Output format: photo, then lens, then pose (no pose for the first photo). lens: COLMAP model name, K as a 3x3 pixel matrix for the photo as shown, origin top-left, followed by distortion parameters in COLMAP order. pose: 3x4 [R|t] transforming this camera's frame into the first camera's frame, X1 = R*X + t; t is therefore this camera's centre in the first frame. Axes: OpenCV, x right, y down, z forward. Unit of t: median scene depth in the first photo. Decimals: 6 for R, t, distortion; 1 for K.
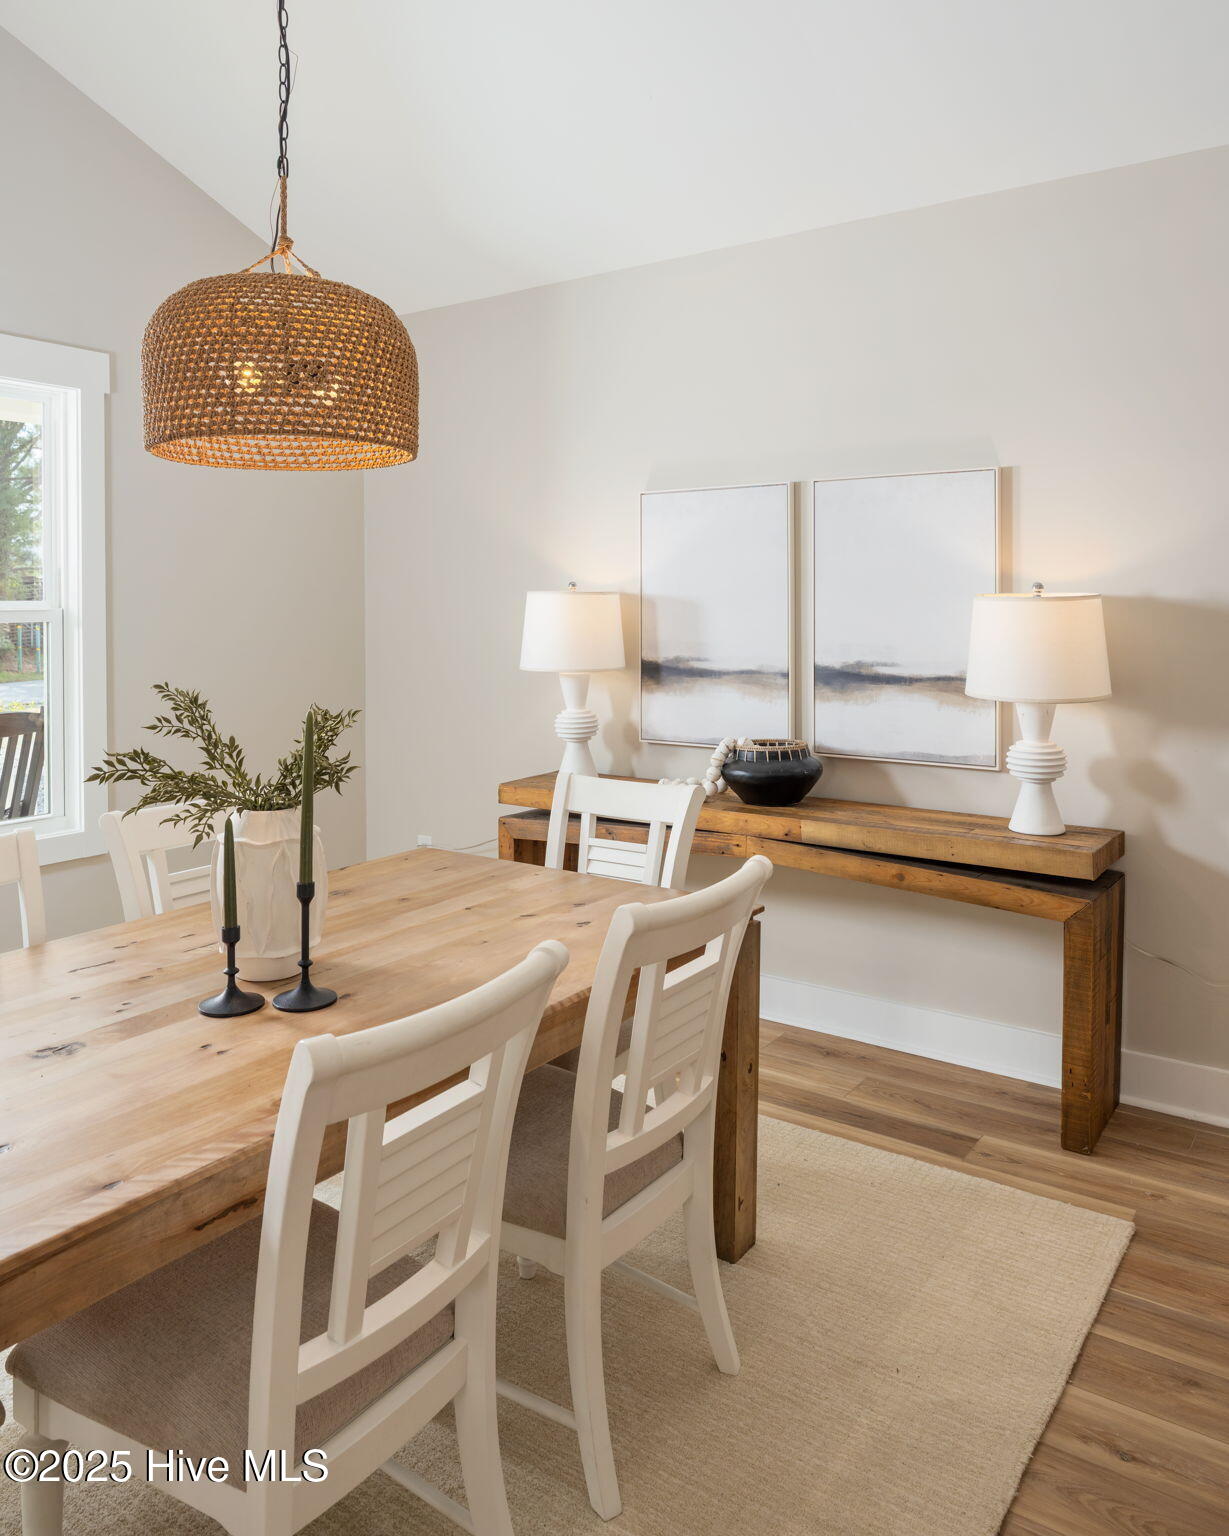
lens RADIAL K [[1138.1, 0, 613.1], [0, 1138.1, 605.0], [0, 0, 1]] dist [0.013436, -0.005238]
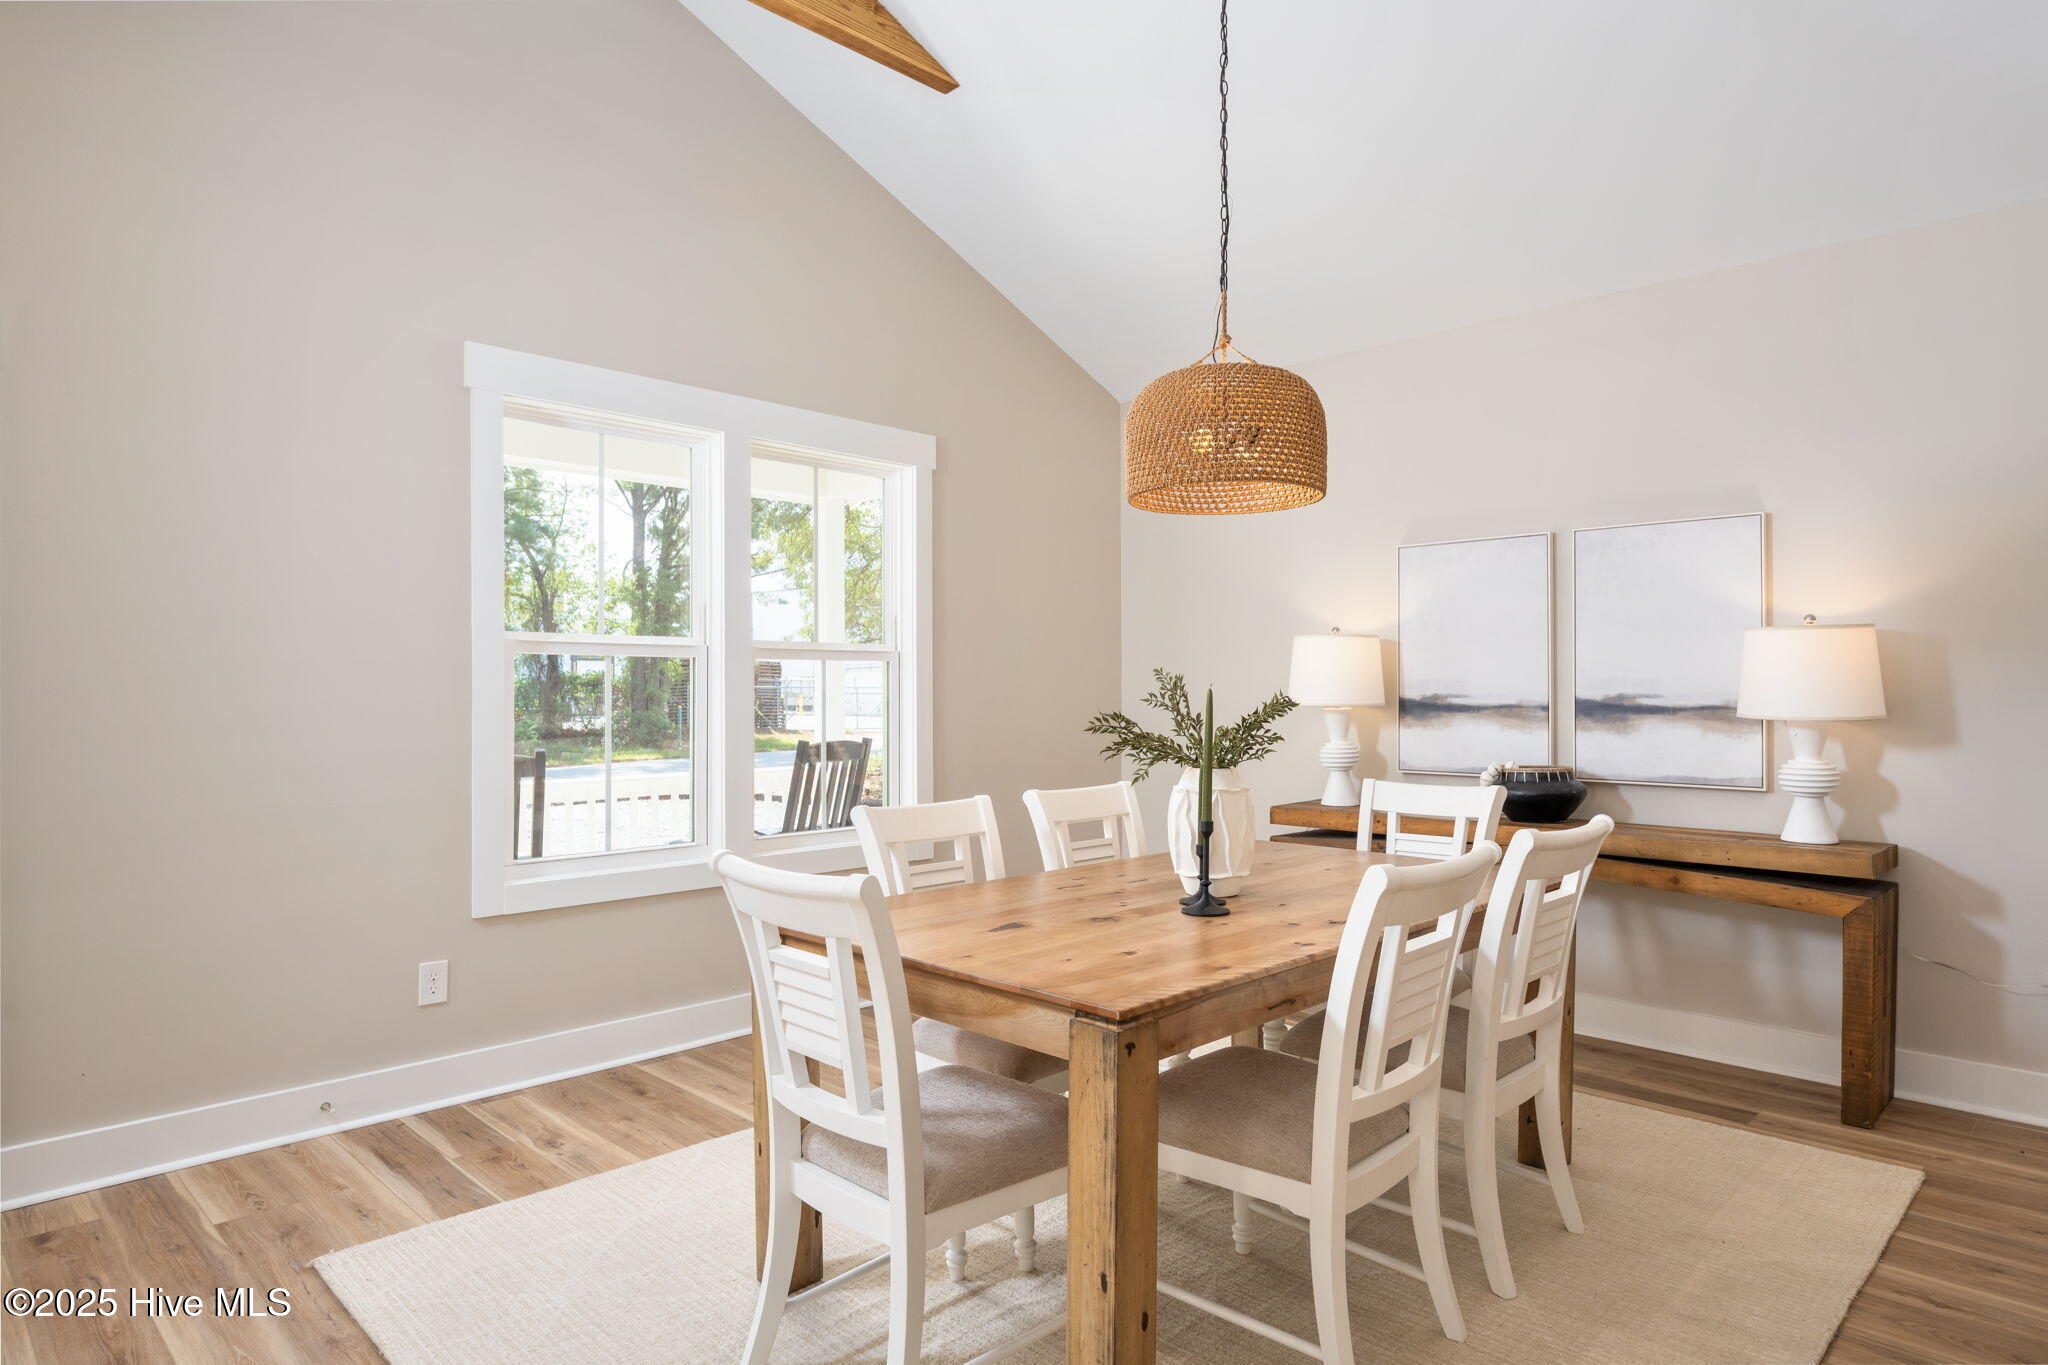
lens RADIAL K [[1190.7, 0, 1024.0], [0, 1190.7, 682.5], [0, 0, 1]] dist [-0.002194, 0.002355]
pose [[0.986478, 0.000514, -0.163894, -0.193433], [-0.002431, 0.999931, -0.011494, 0.063735], [0.163877, 0.011737, 0.986411, -0.261842]]
